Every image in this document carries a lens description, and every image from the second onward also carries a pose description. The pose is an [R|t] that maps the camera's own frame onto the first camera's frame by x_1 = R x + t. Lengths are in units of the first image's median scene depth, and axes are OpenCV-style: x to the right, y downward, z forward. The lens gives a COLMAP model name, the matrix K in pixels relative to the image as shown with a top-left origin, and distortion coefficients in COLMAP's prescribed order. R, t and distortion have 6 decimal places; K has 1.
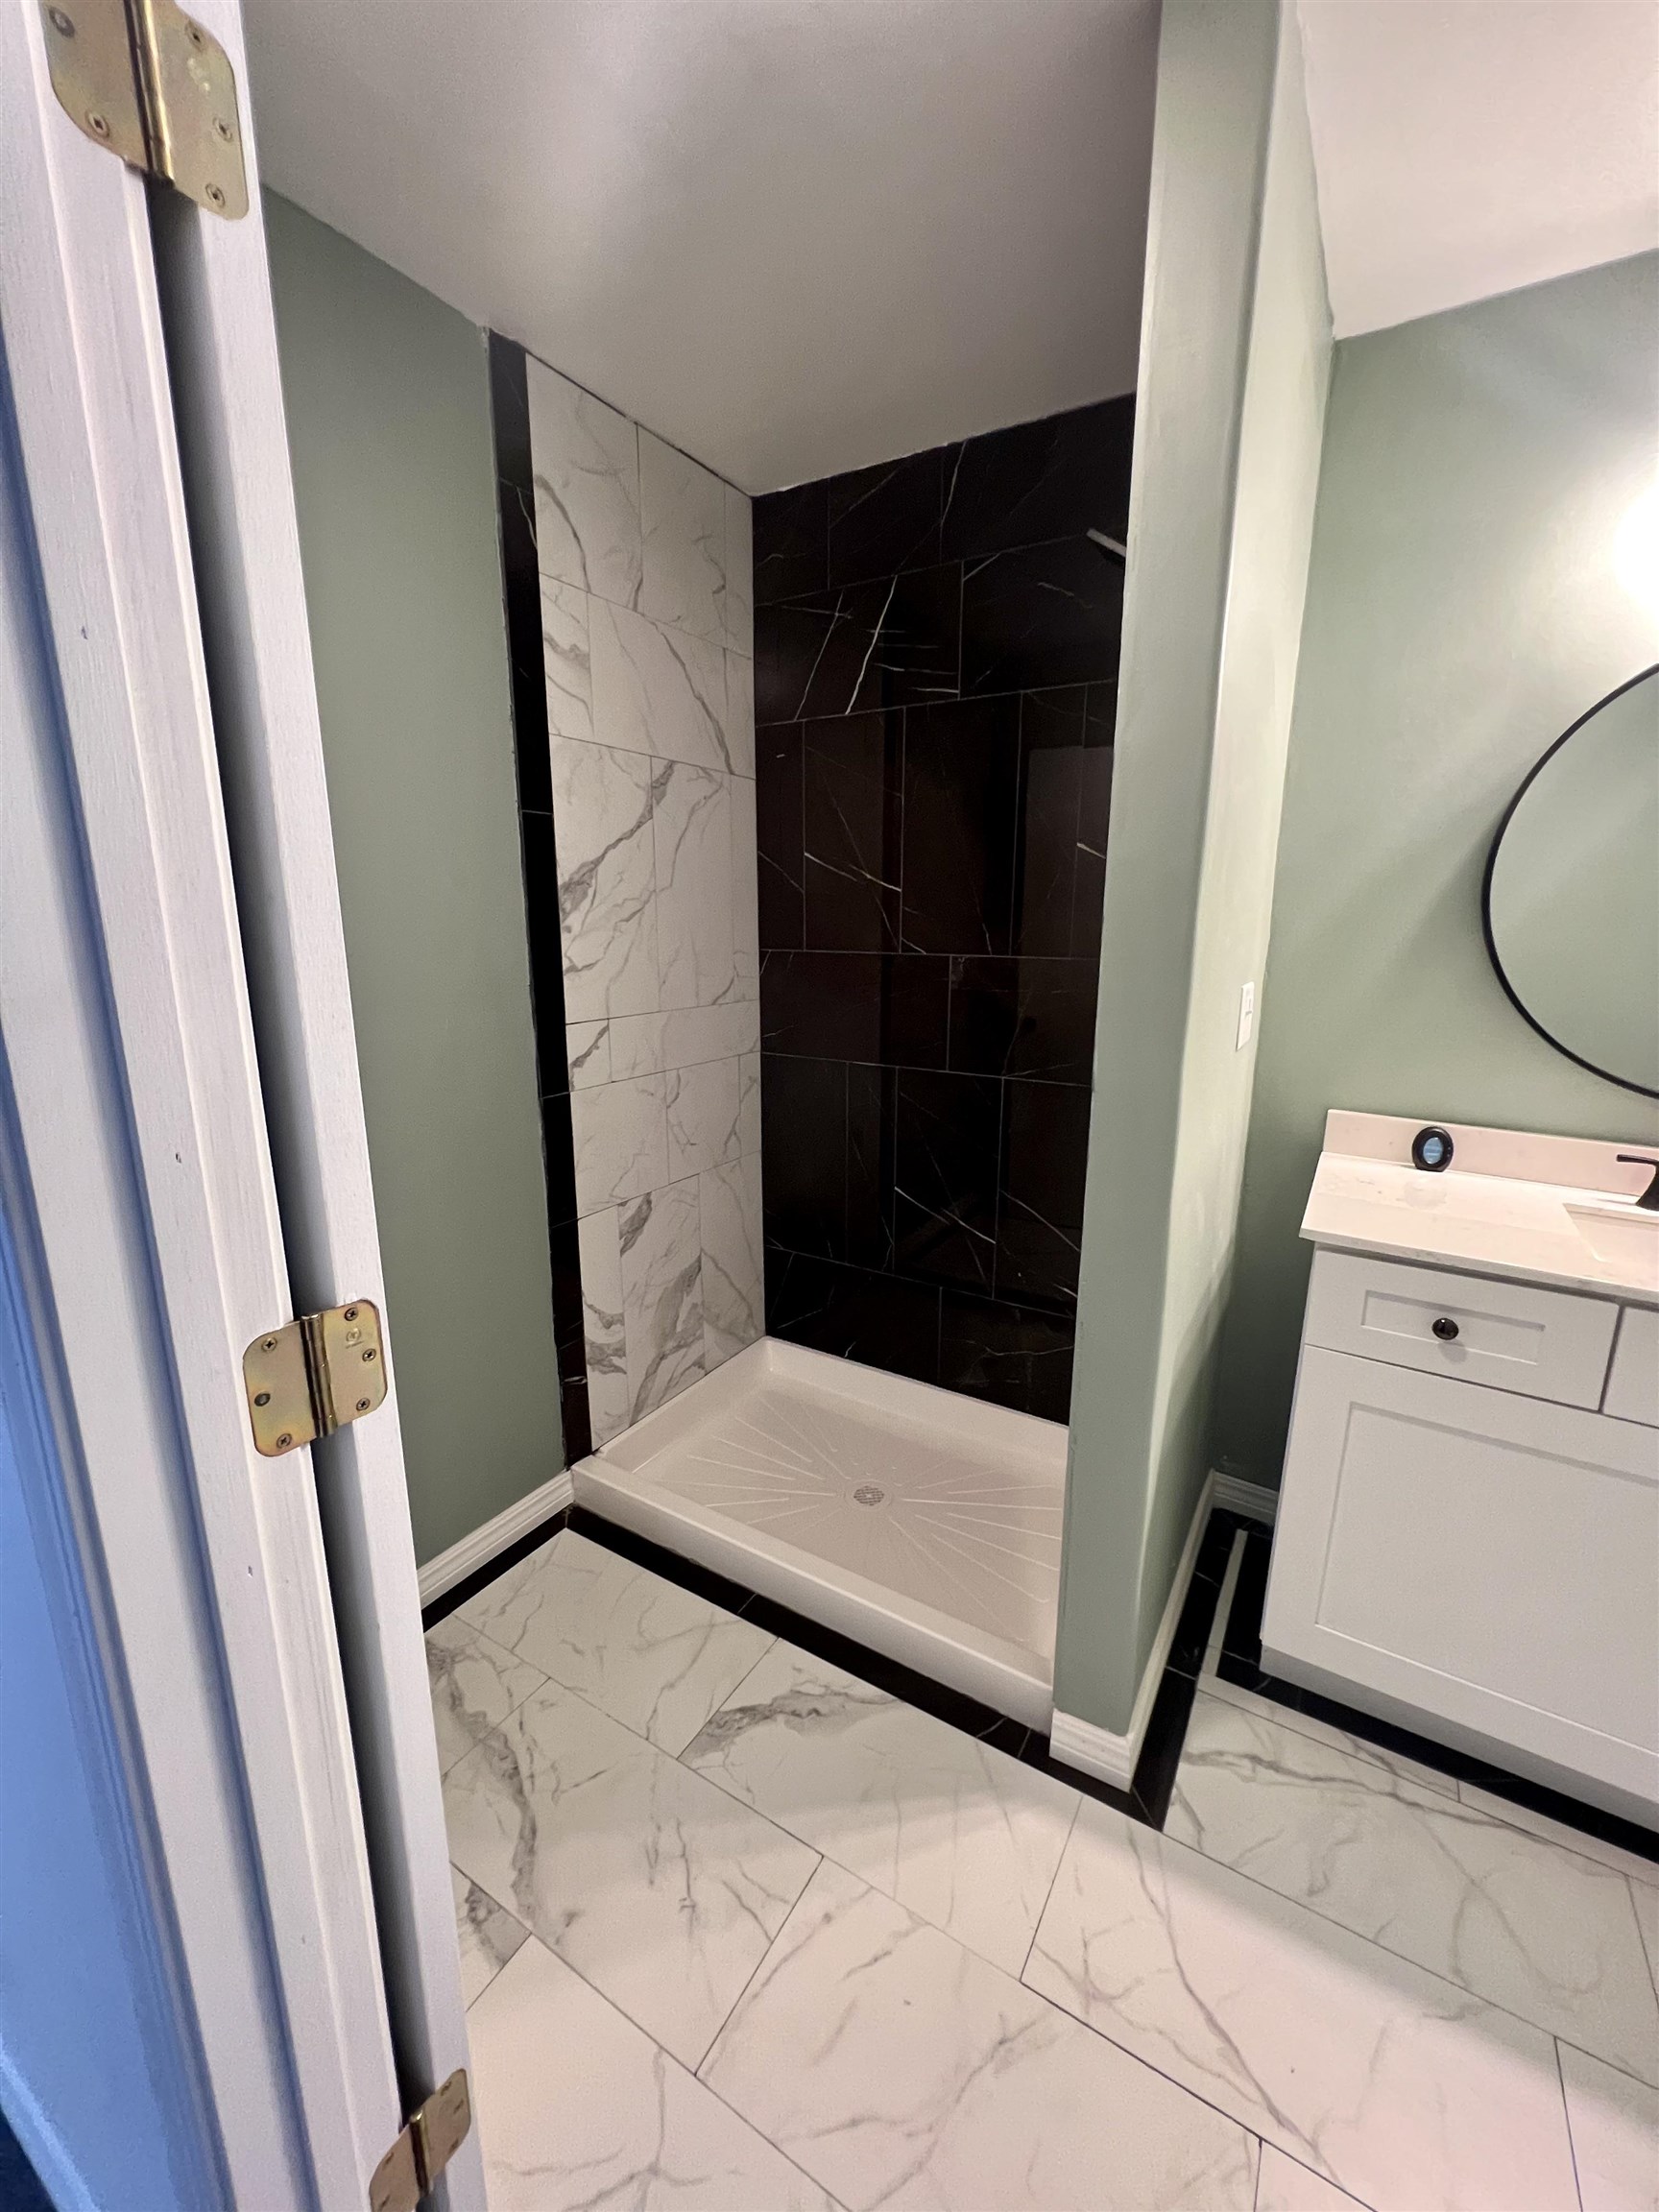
lens RADIAL K [[878.1, 0, 836.4], [0, 878.1, 1102.1], [0, 0, 1]] dist [-0.001037, 0.000864]
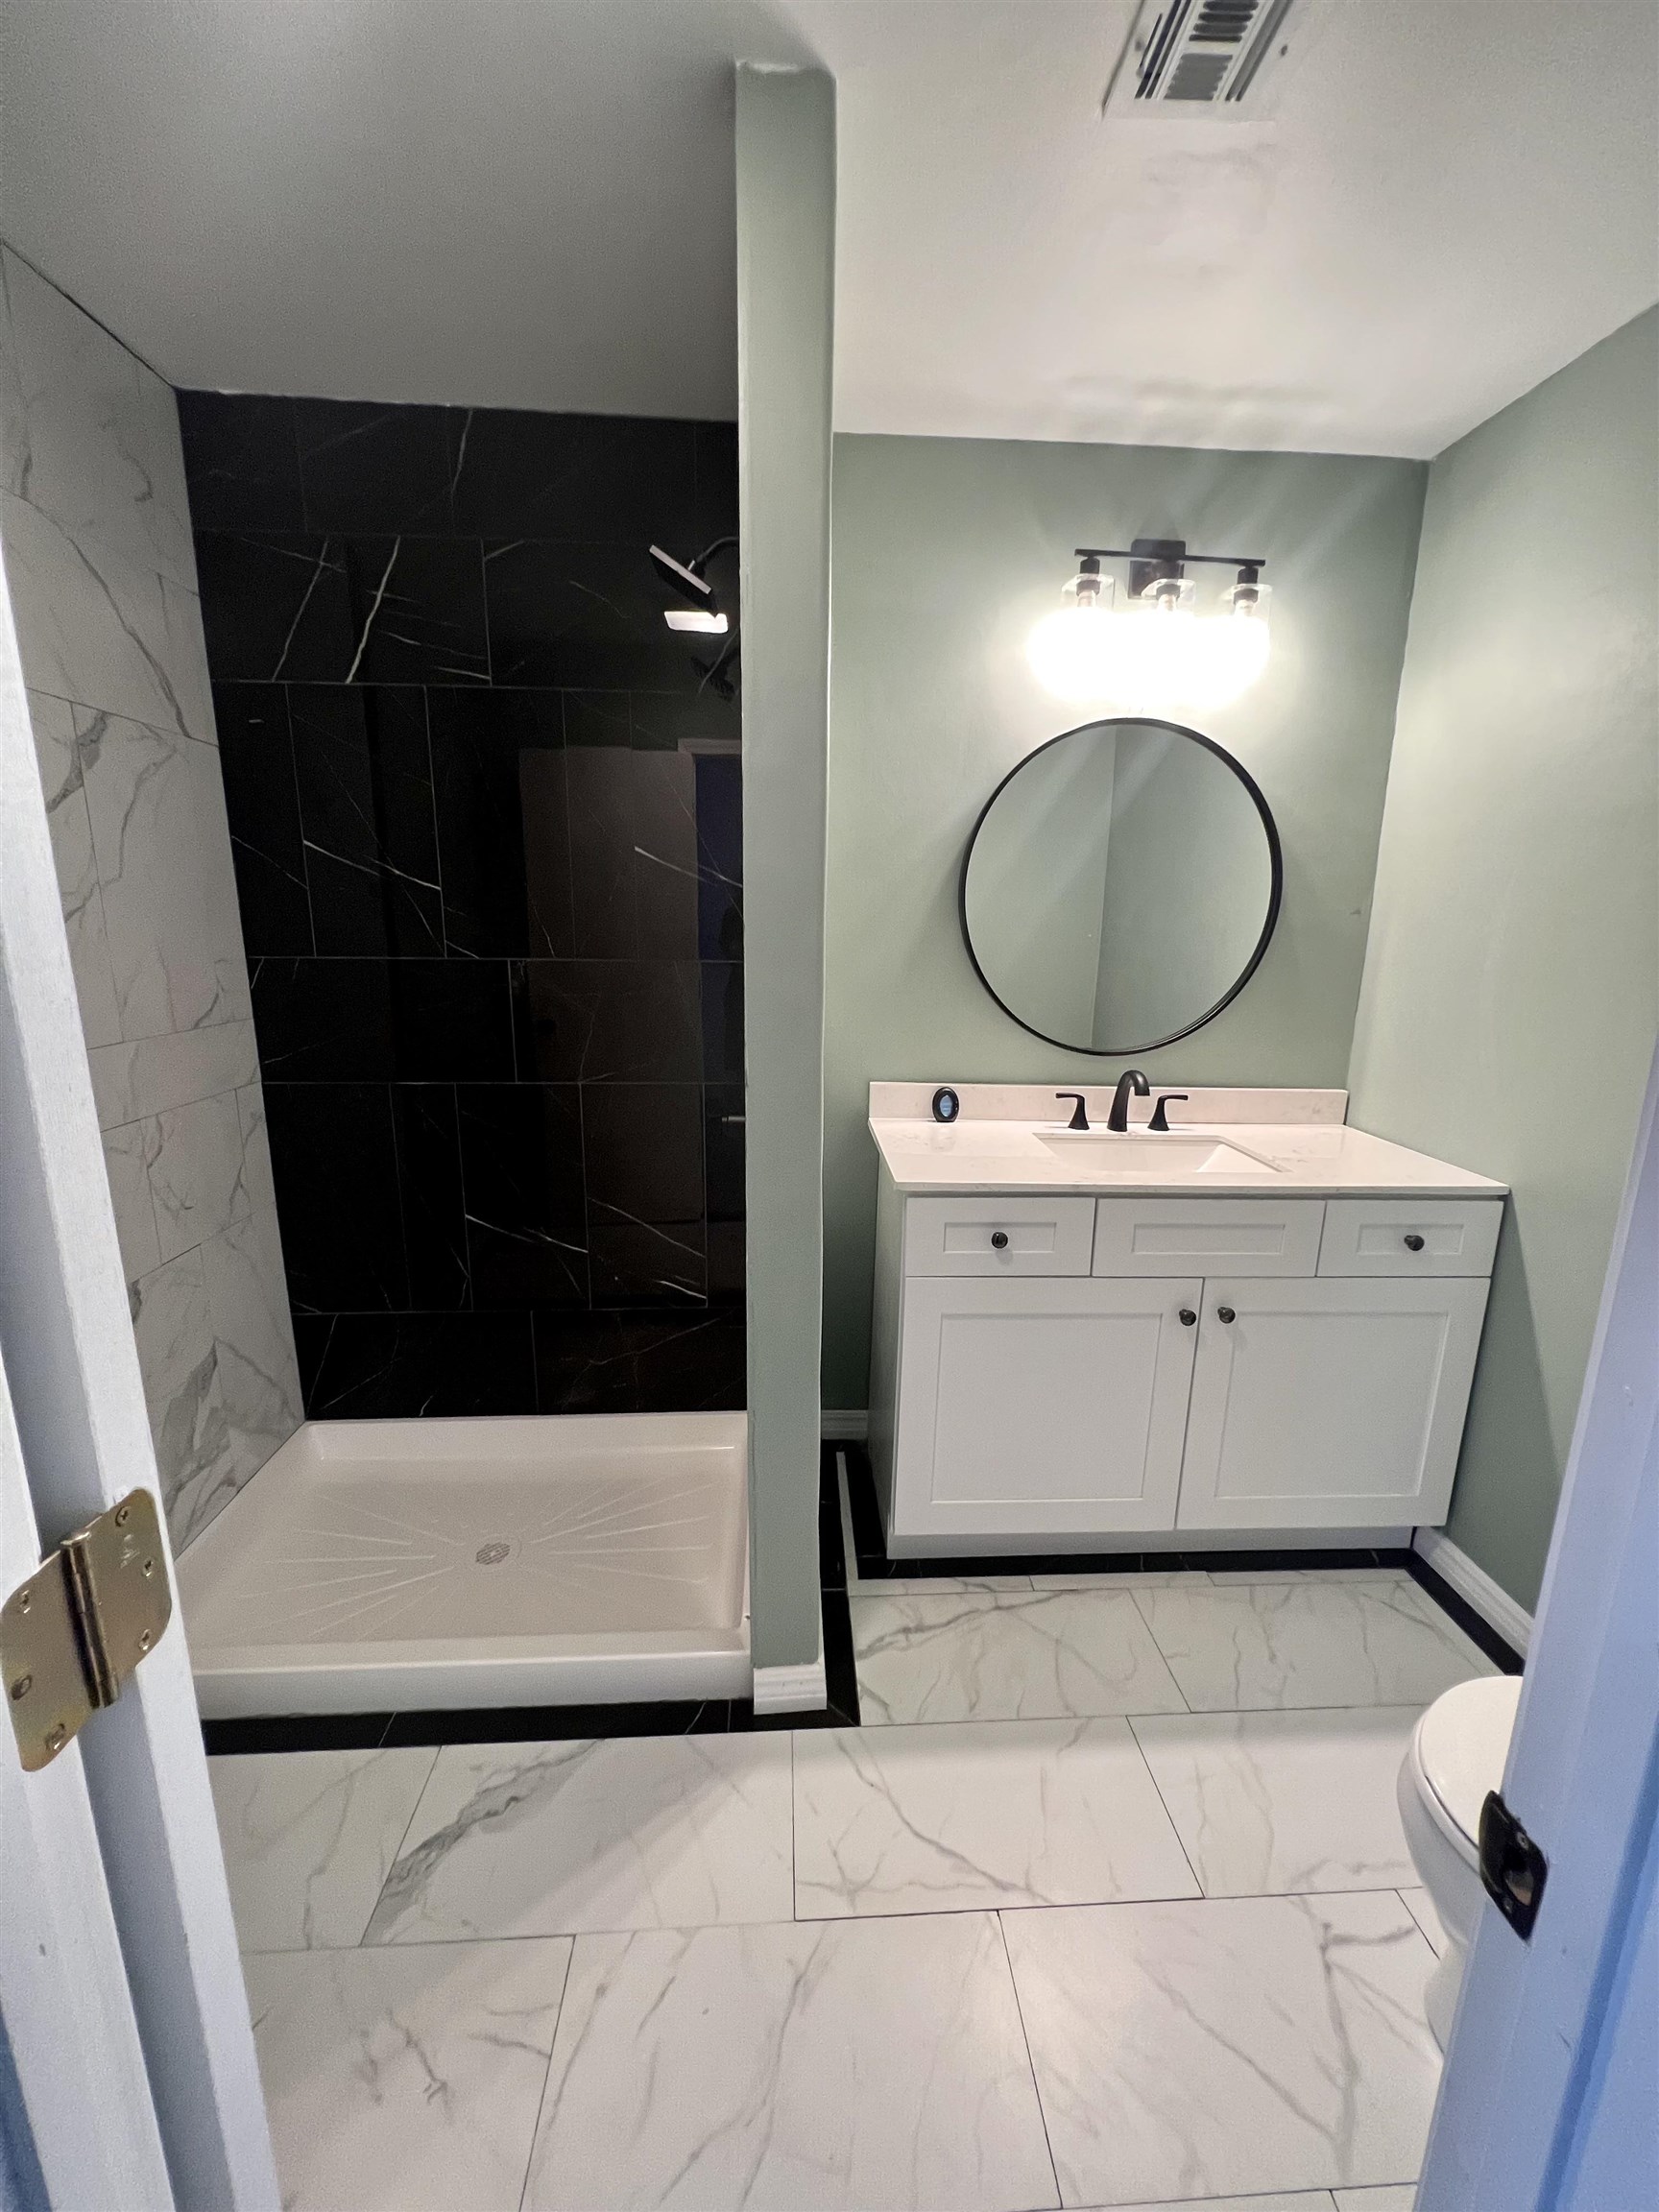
lens RADIAL K [[878.1, 0, 836.4], [0, 878.1, 1102.1], [0, 0, 1]] dist [-0.001037, 0.000864]
pose [[0.822081, -0.113229, 0.557998, -0.177103], [0.110682, 0.993112, 0.038458, -0.018749], [-0.558509, 0.030145, 0.828951, 0.041946]]
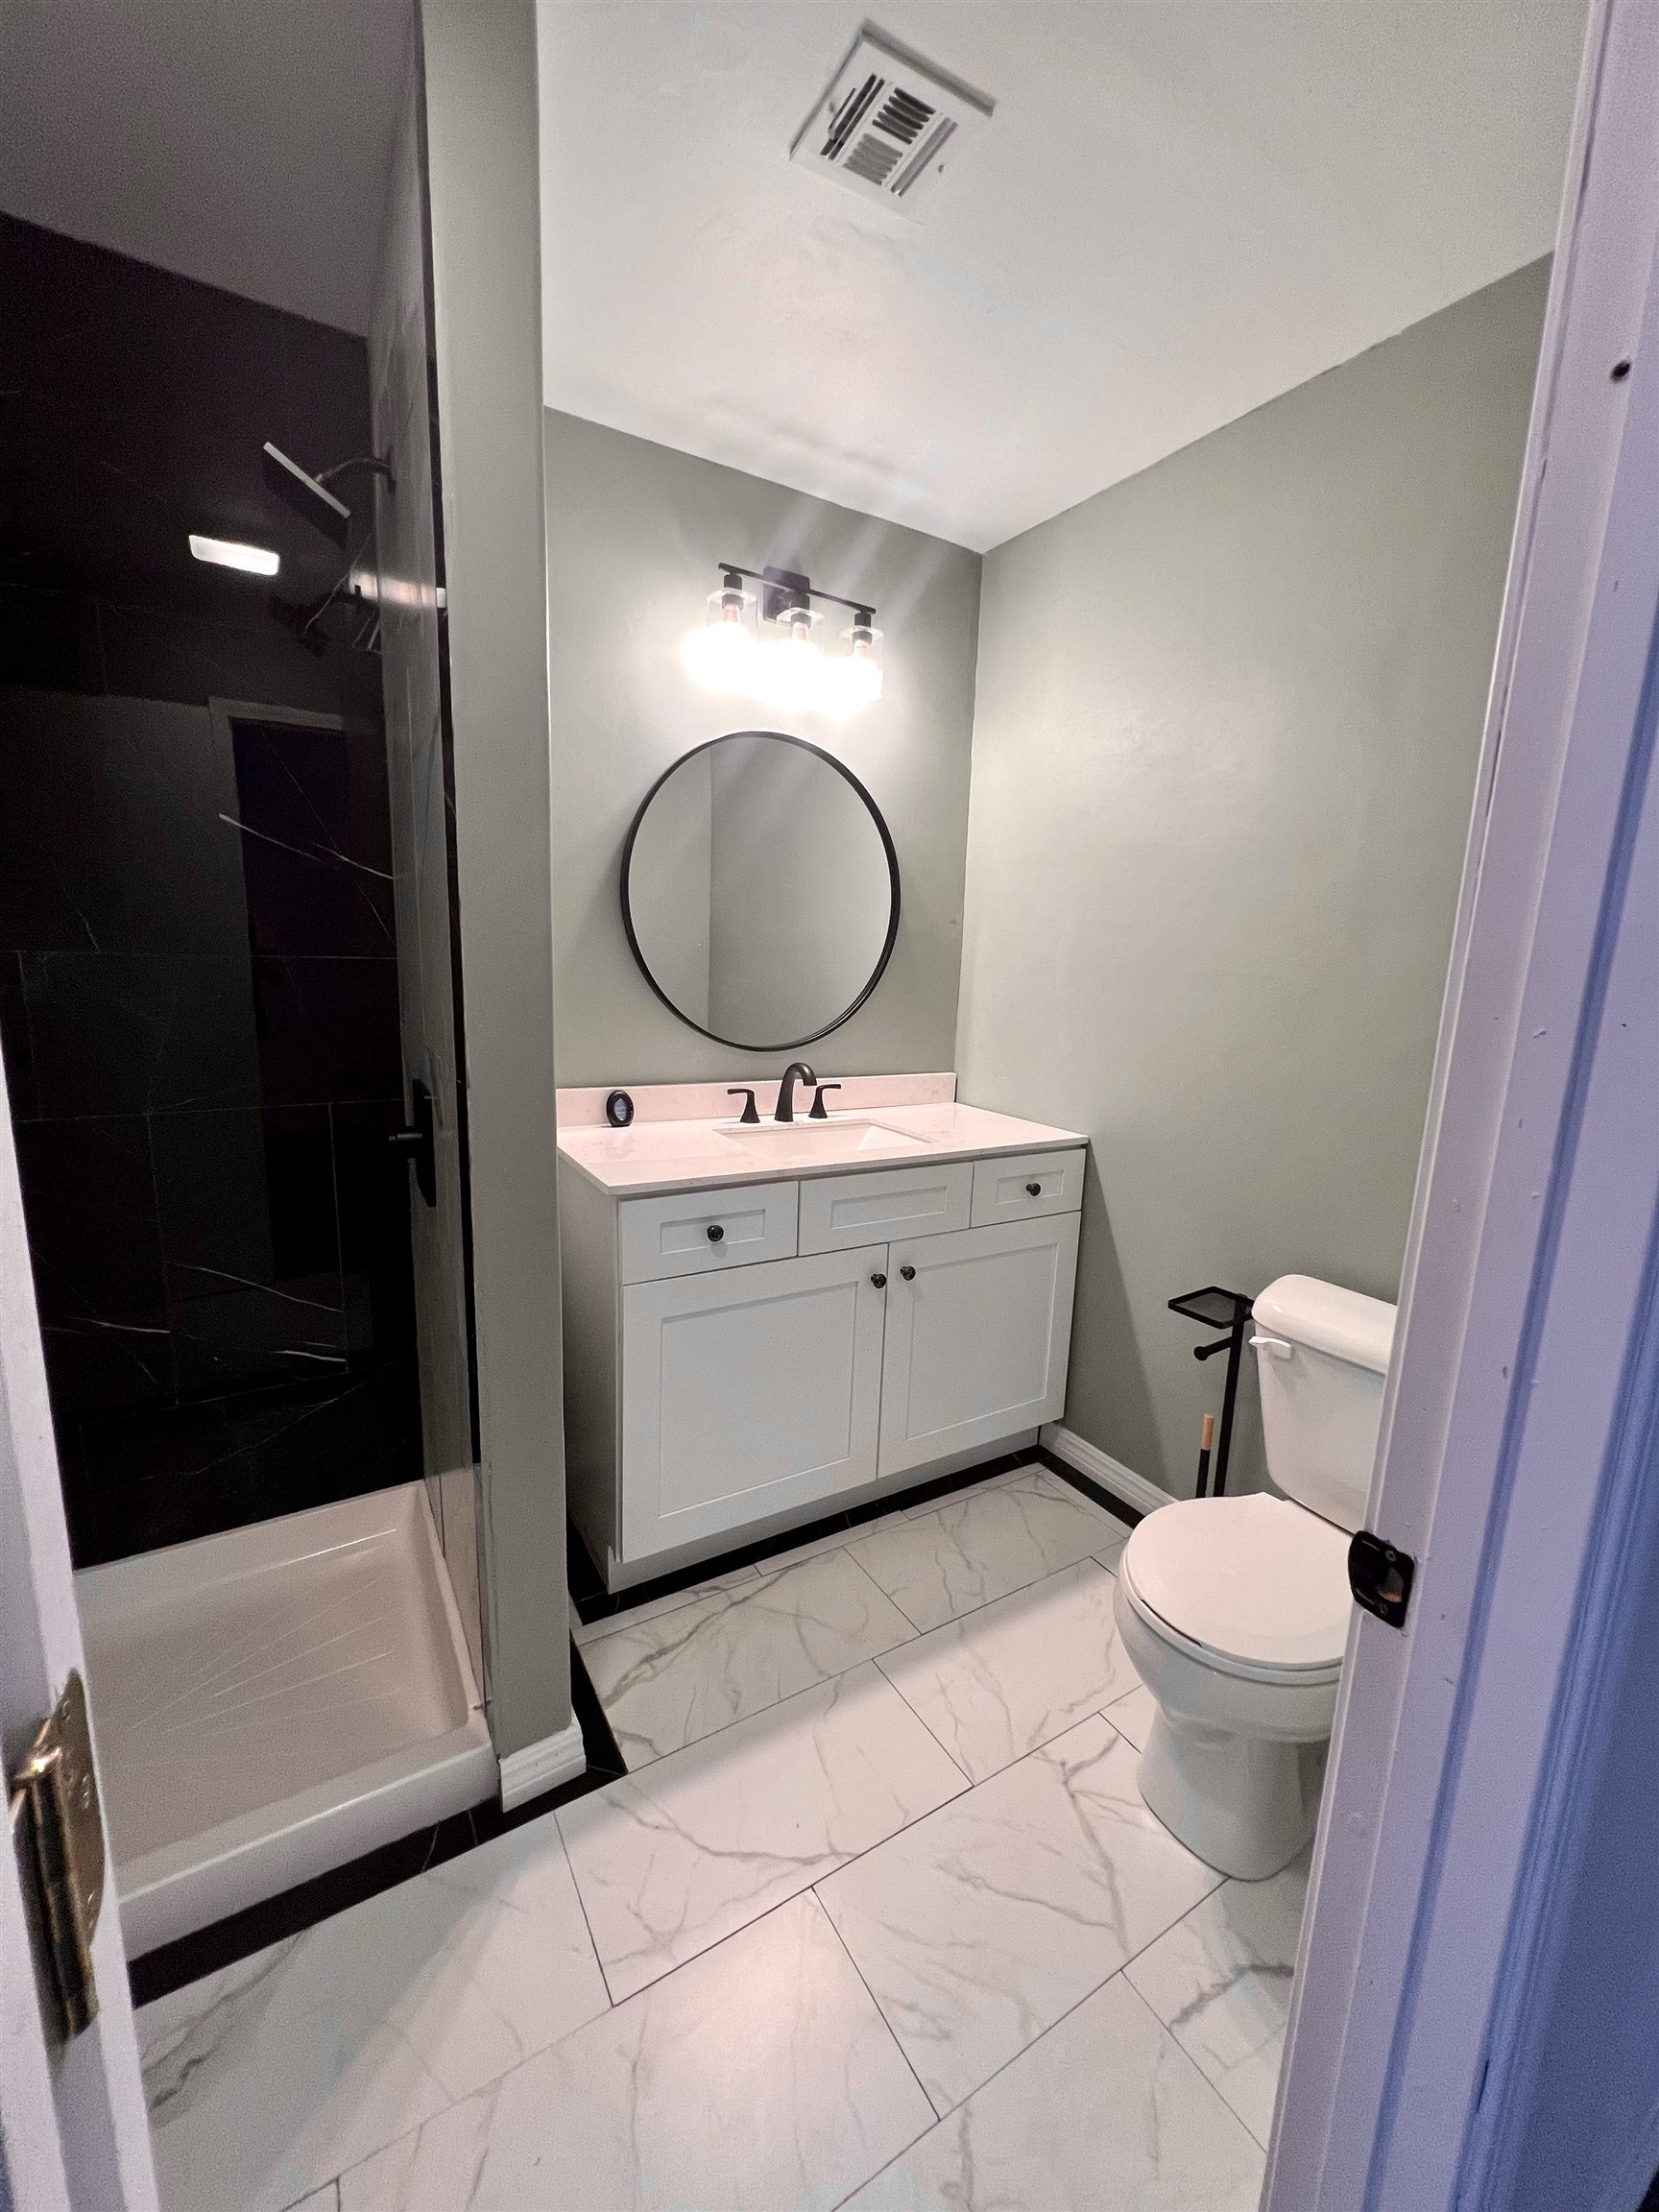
lens RADIAL K [[878.1, 0, 836.4], [0, 878.1, 1102.1], [0, 0, 1]] dist [-0.001037, 0.000864]
pose [[0.457415, -0.148243, 0.876810, -0.285367], [0.157616, 0.983911, 0.084125, -0.012361], [-0.875174, 0.099719, 0.473421, 0.176013]]
